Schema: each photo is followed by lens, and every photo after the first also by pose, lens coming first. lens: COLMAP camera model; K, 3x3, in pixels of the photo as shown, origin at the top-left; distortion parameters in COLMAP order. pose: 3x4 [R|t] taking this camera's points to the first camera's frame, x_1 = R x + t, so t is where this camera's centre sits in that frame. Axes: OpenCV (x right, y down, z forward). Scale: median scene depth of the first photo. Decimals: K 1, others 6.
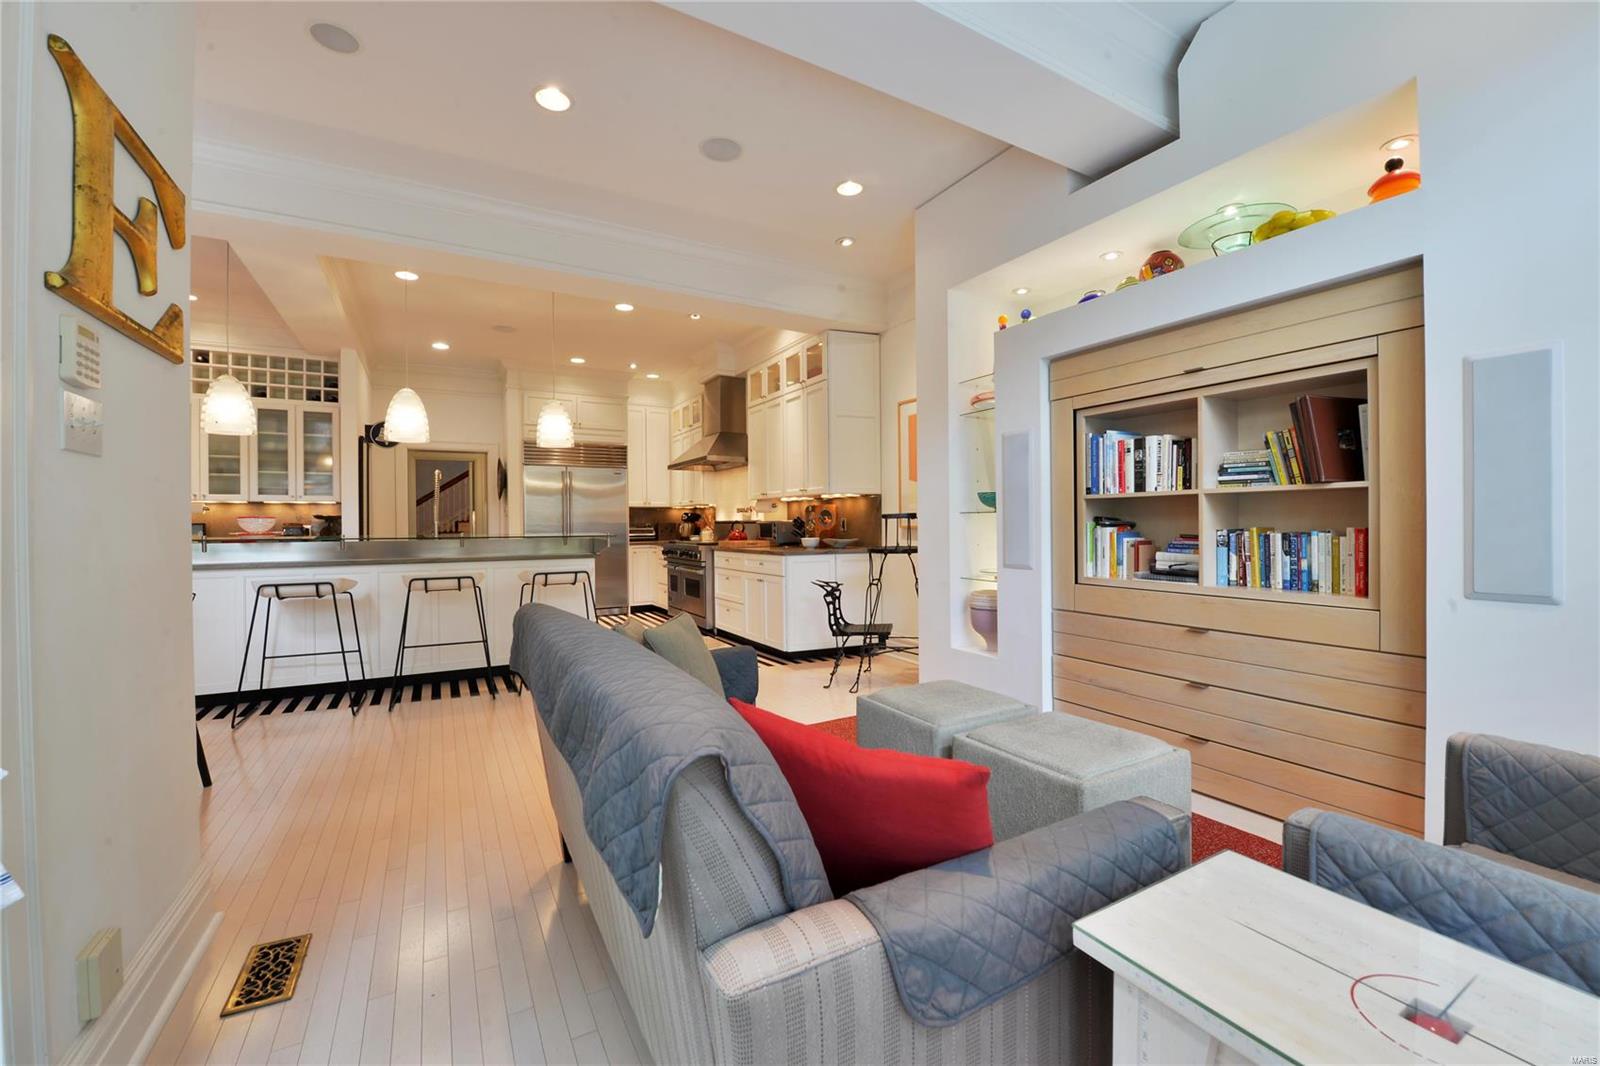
lens RADIAL K [[638.9, 0, 803.5], [0, 638.9, 526.4], [0, 0, 1]] dist [-0.019734, -0.000748]
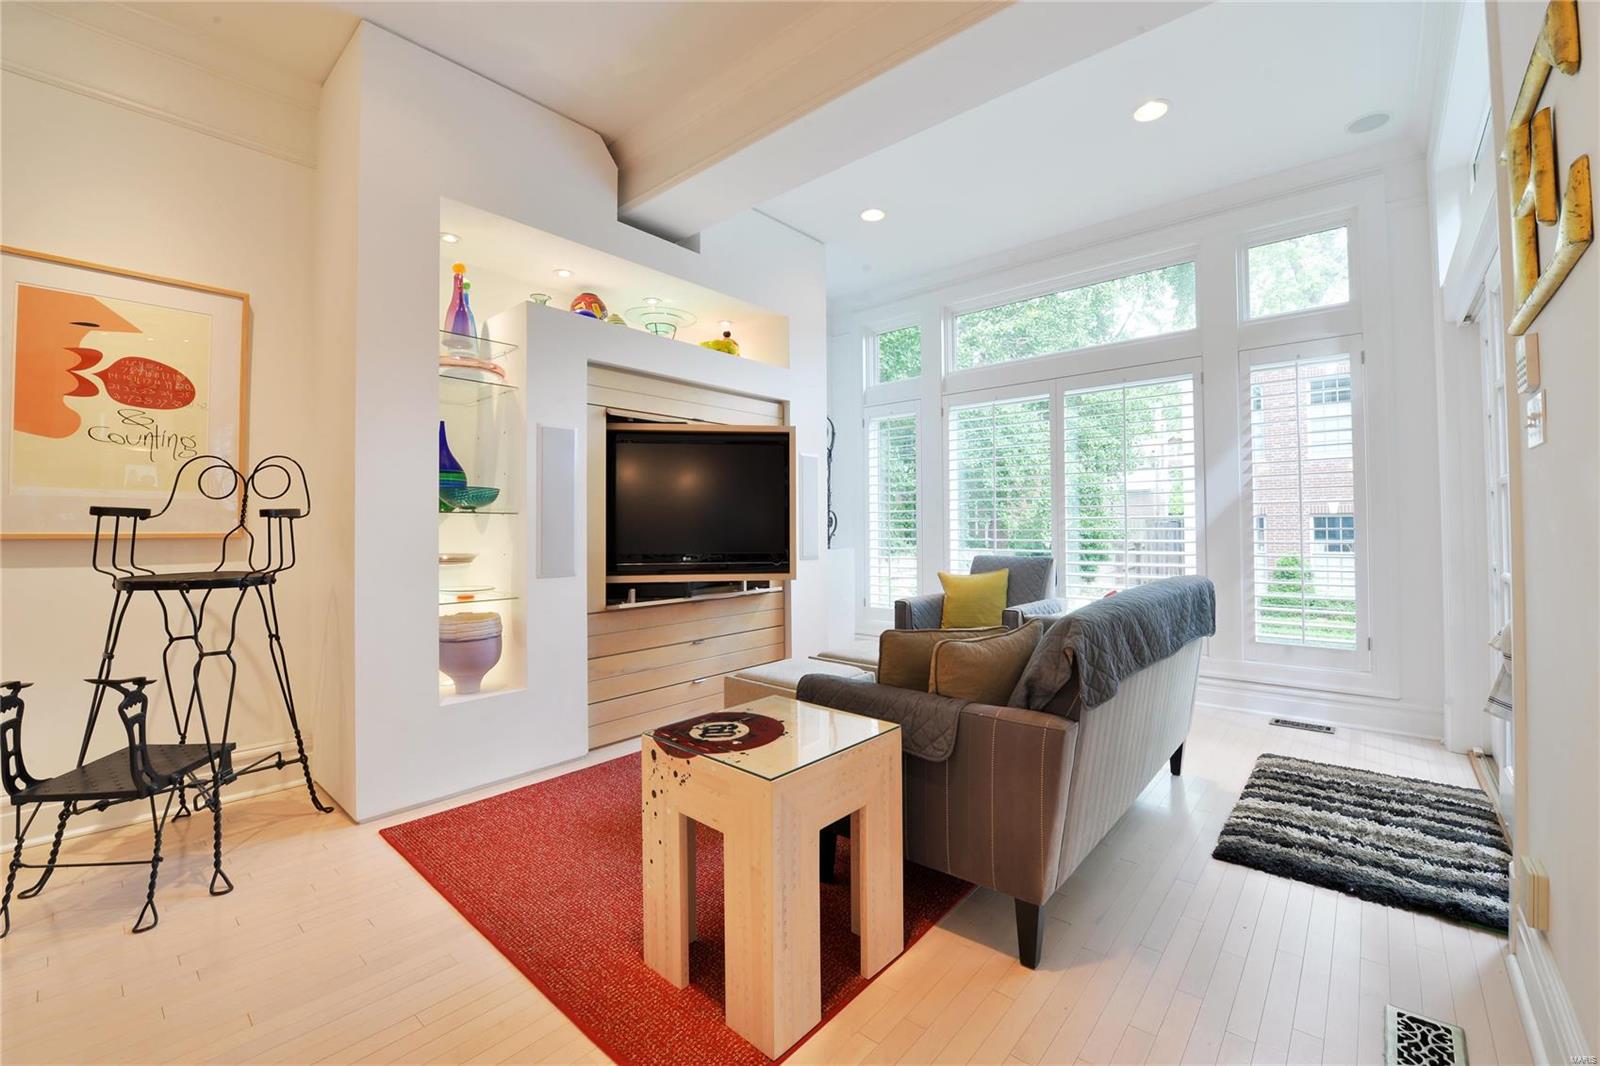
lens RADIAL K [[638.9, 0, 803.5], [0, 638.9, 526.4], [0, 0, 1]] dist [-0.019734, -0.000748]
pose [[-0.318492, 0.009477, 0.947878, -0.384207], [0.013099, 0.999899, -0.005596, 0.002473], [-0.947835, 0.010634, -0.318584, 0.580485]]
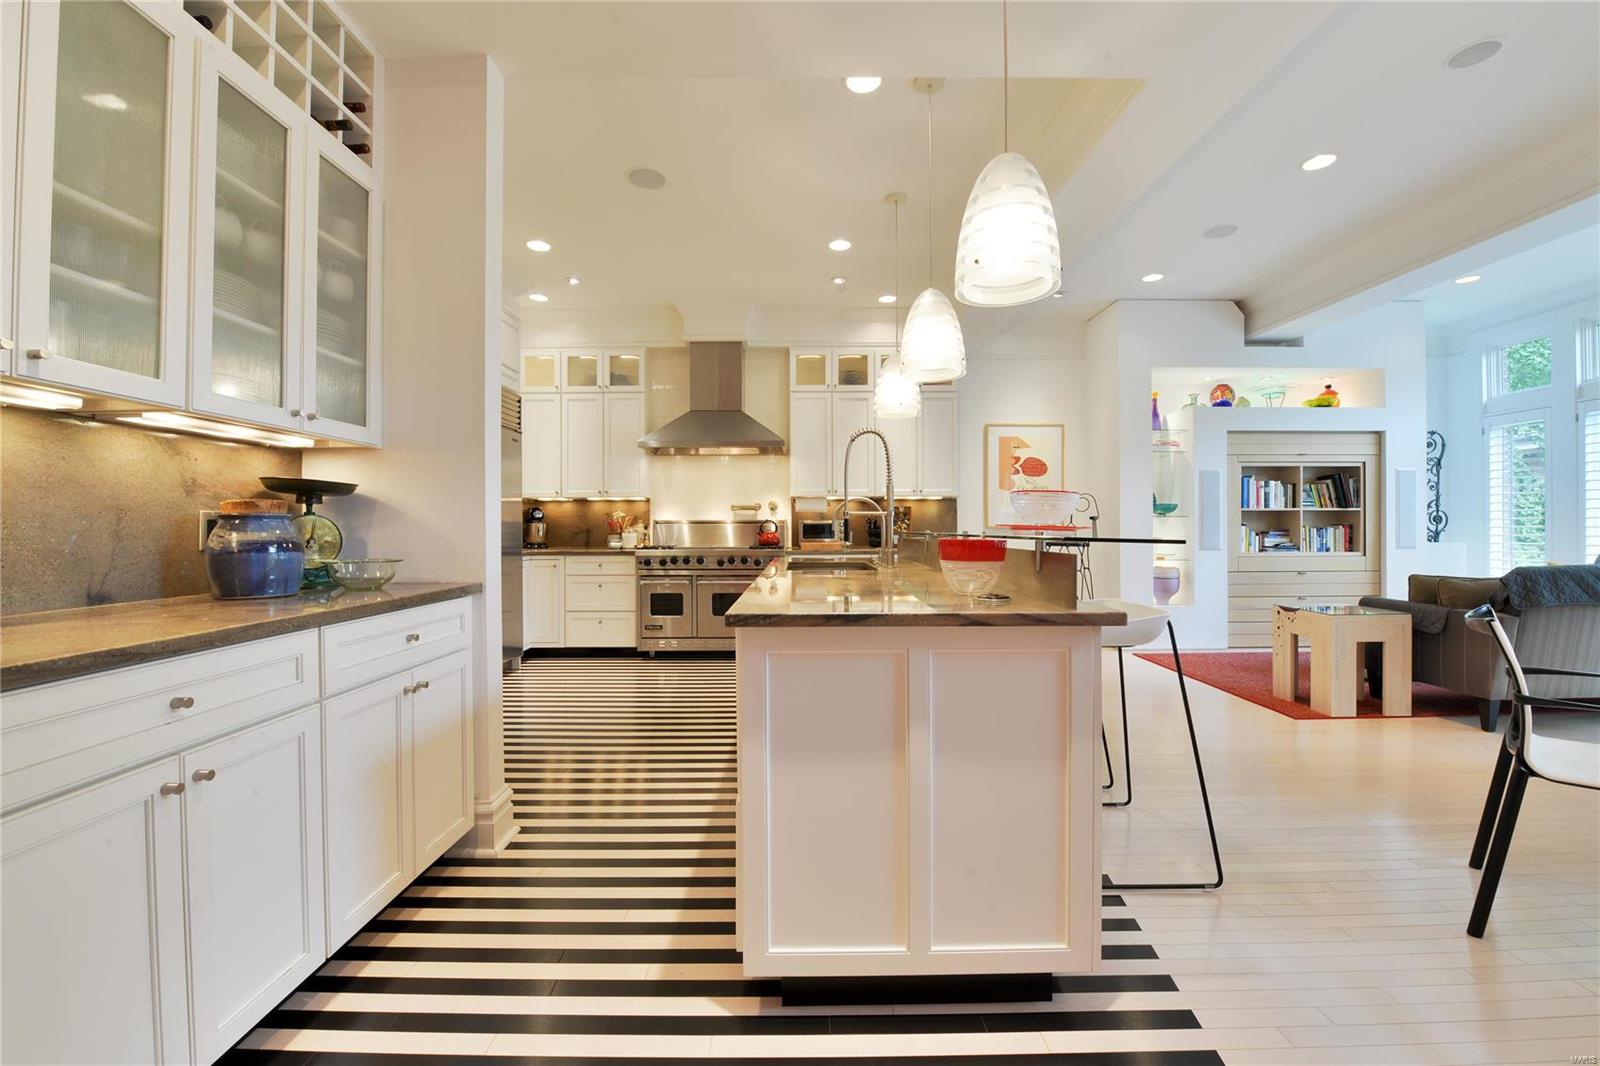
lens RADIAL K [[638.9, 0, 803.5], [0, 638.9, 526.4], [0, 0, 1]] dist [-0.019734, -0.000748]
pose [[0.492024, 0.008585, 0.870539, -1.008185], [0.003654, 0.999922, -0.011927, 0.011492], [-0.870574, 0.009049, 0.491955, 0.674553]]
